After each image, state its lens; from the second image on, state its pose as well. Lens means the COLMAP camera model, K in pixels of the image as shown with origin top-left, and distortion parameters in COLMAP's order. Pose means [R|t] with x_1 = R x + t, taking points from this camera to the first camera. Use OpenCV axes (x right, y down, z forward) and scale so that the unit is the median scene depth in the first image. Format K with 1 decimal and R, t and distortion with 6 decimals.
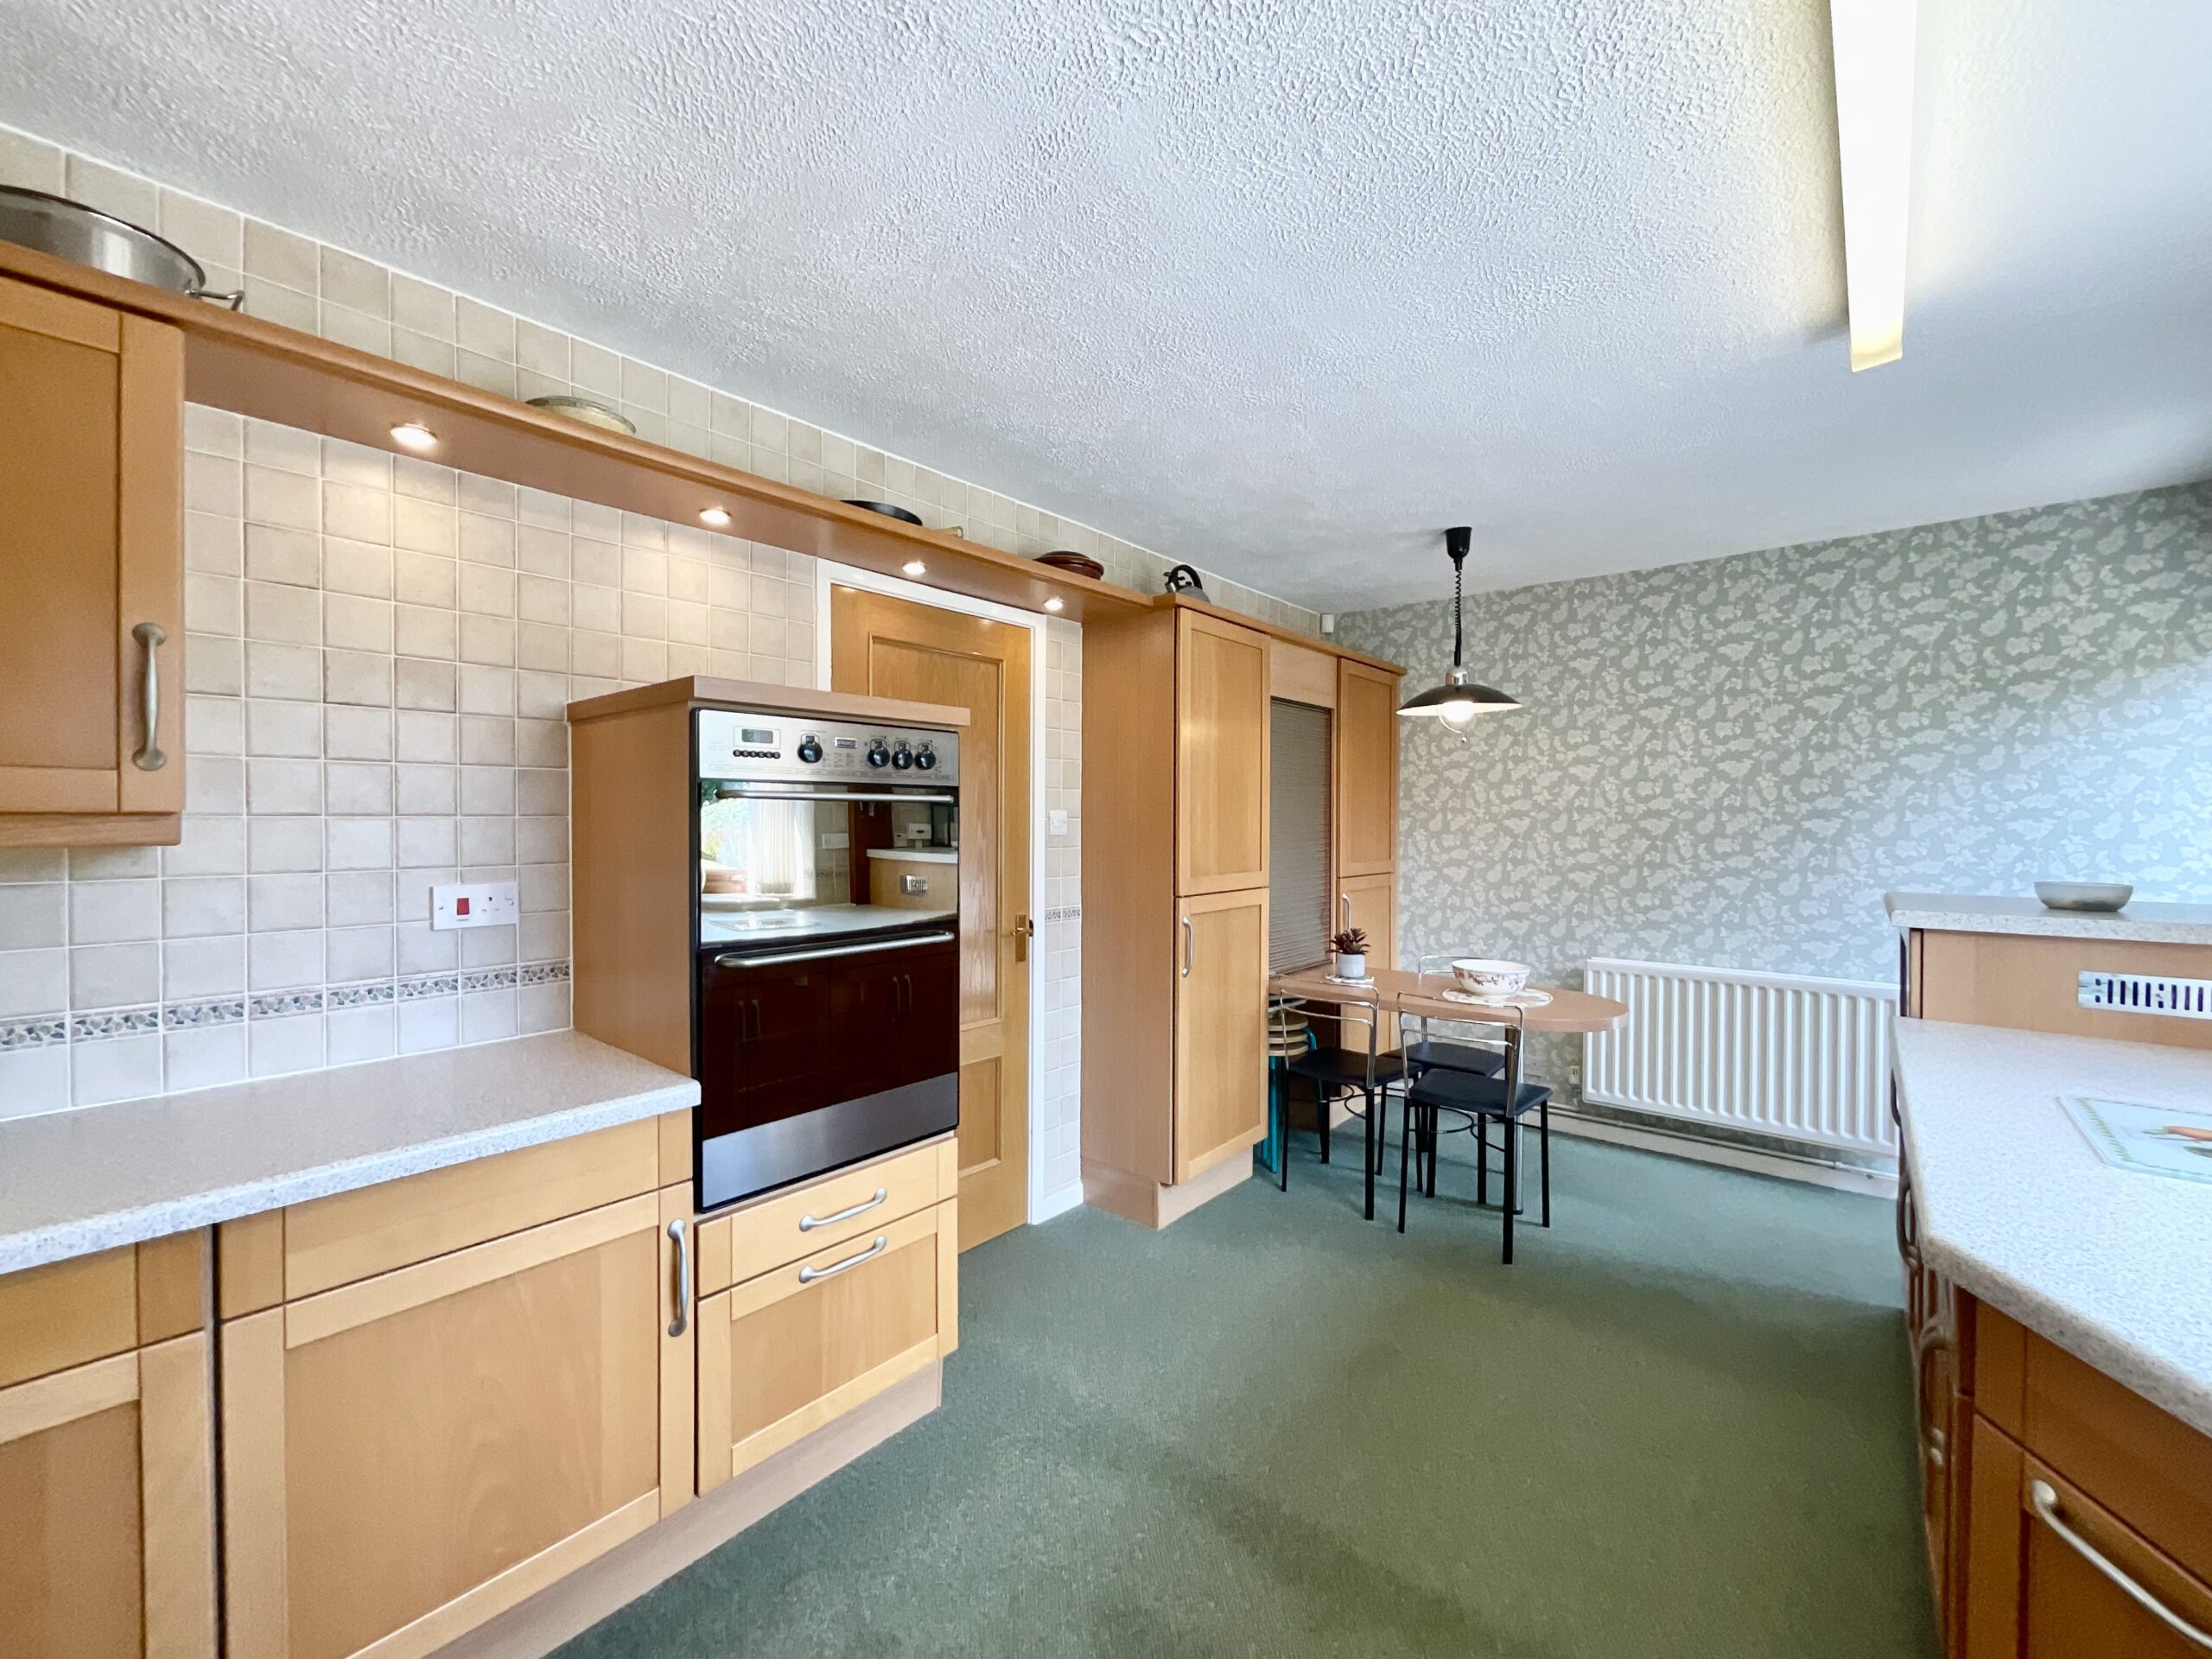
lens RADIAL K [[879.4, 0, 1099.6], [0, 879.4, 822.7], [0, 0, 1]] dist [-0.012821, -0.000099]
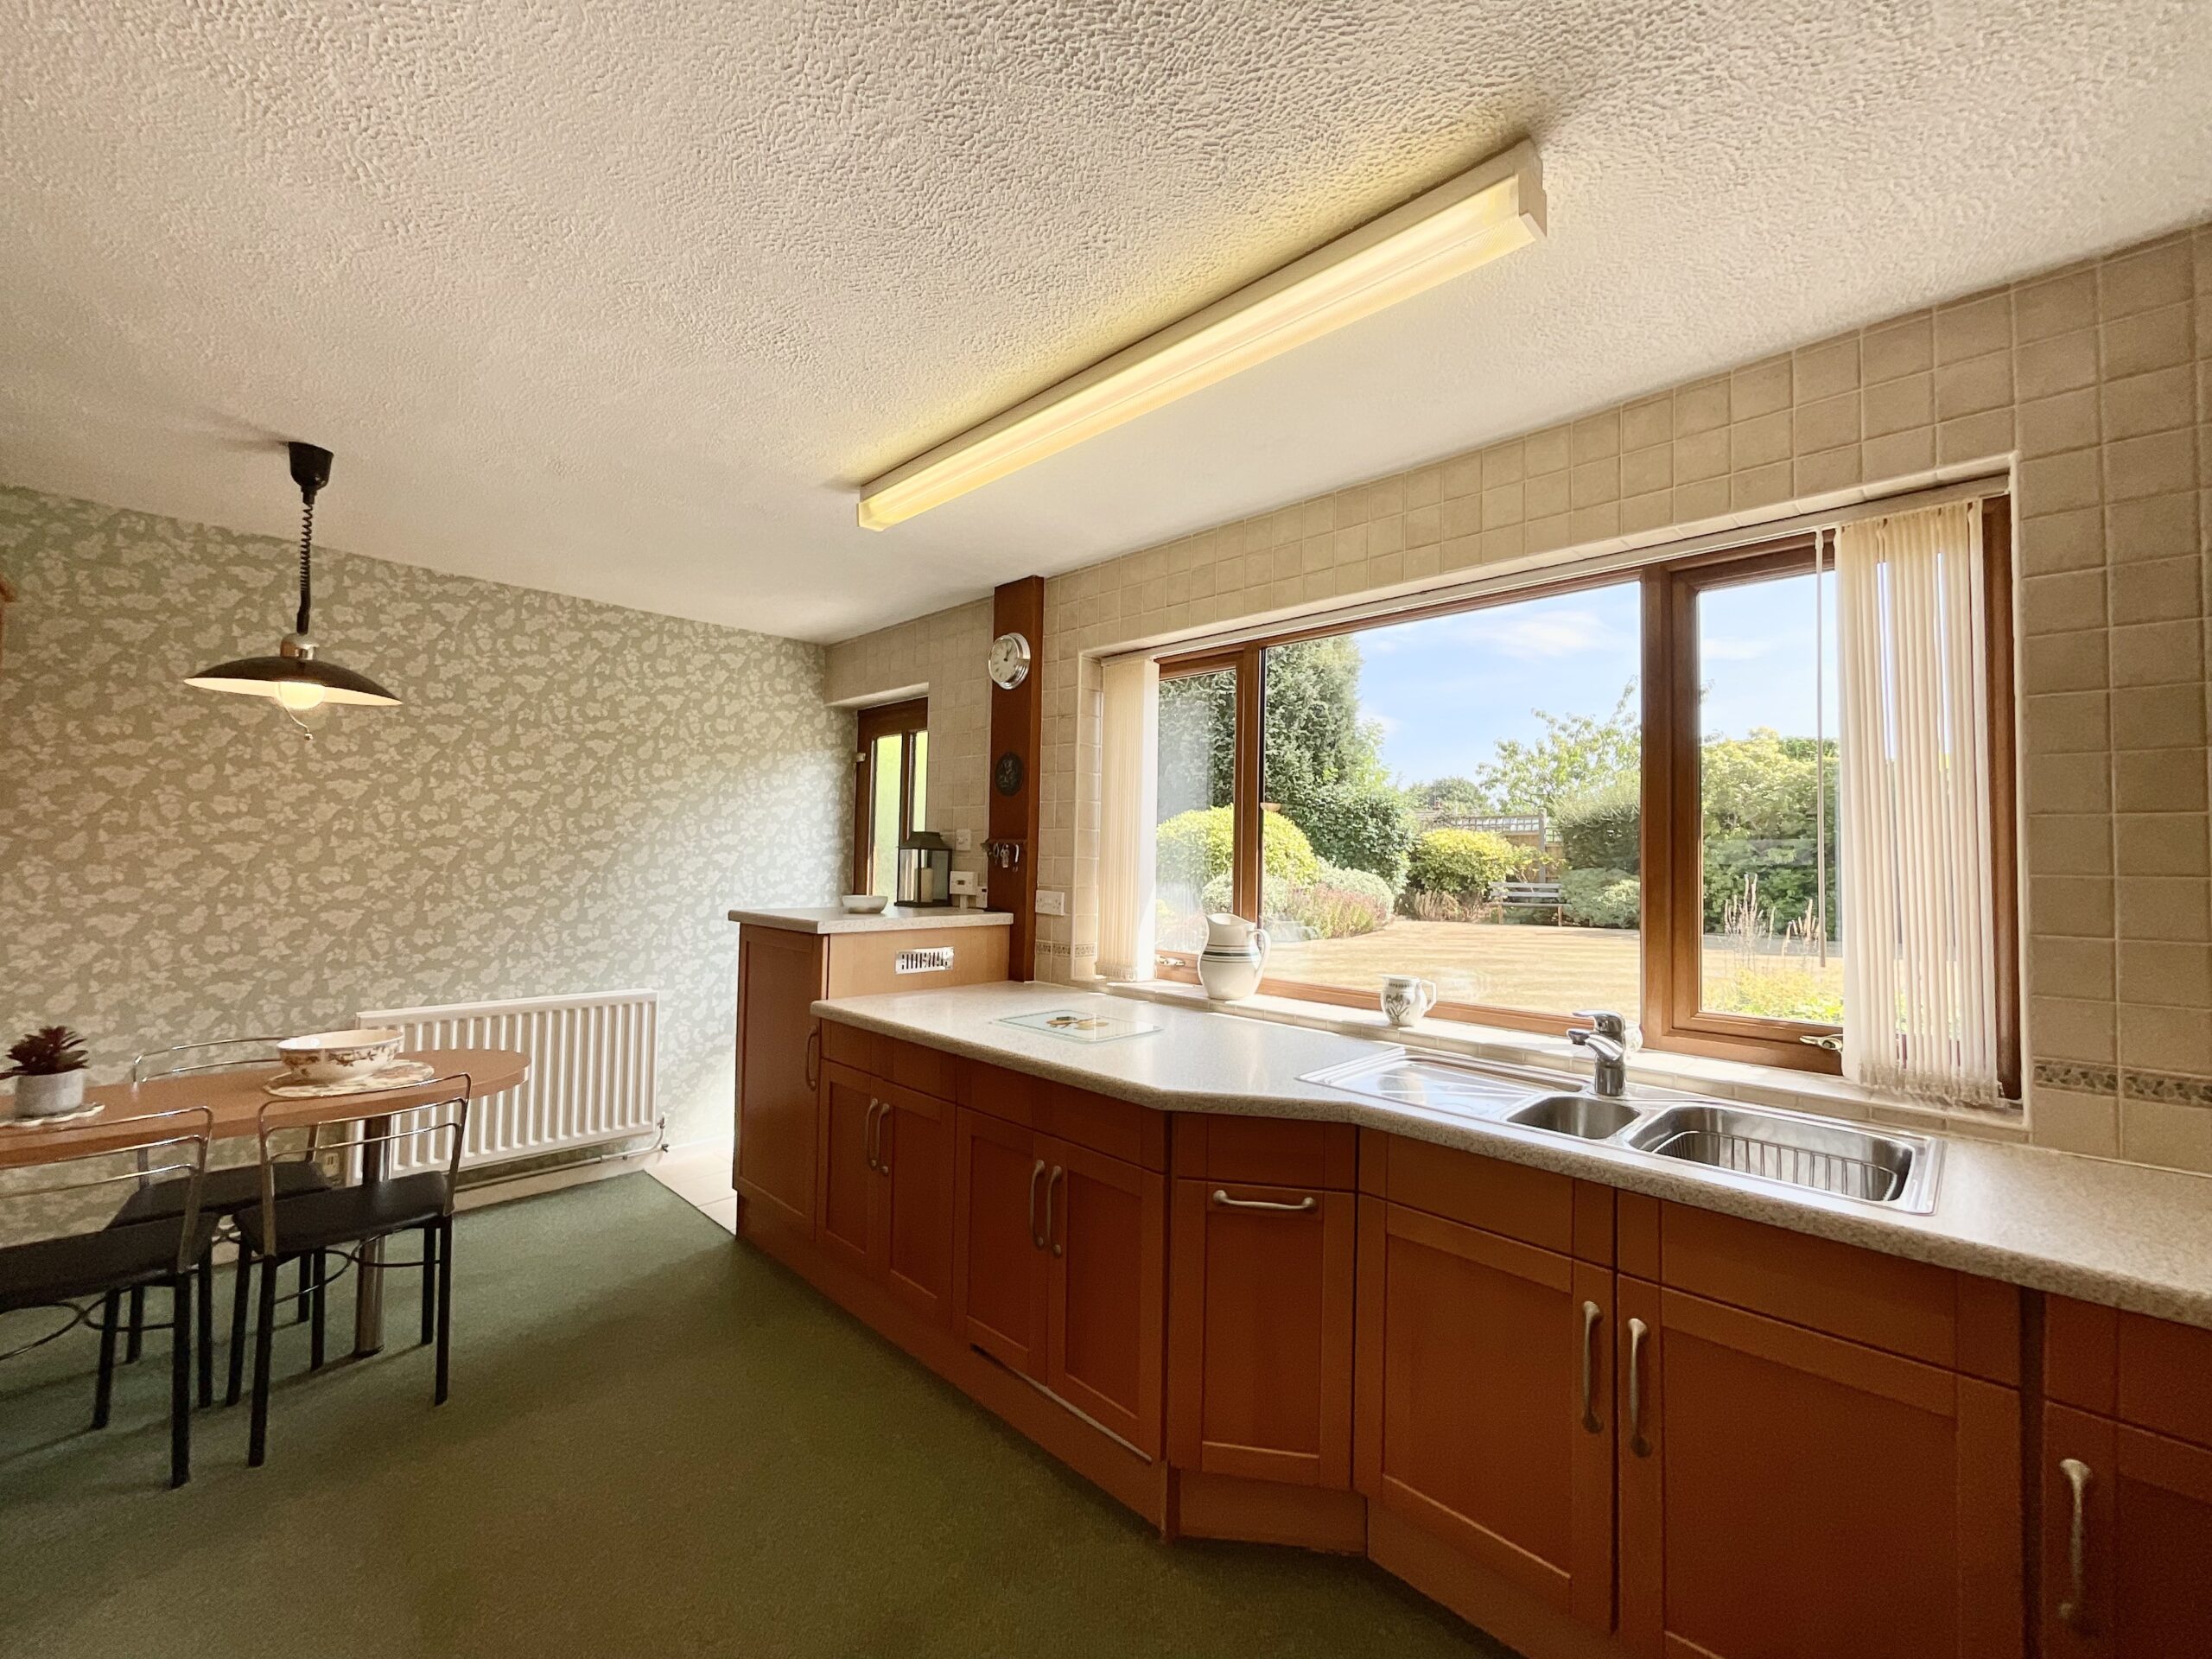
lens RADIAL K [[902.0, 0, 1102.7], [0, 902.0, 828.6], [0, 0, 1]] dist [0.000597, 0.000088]
pose [[0.061048, 0.033938, 0.997558, -0.283332], [-0.015145, 0.999338, -0.033072, -0.002793], [-0.998020, -0.013089, 0.061521, 0.283818]]
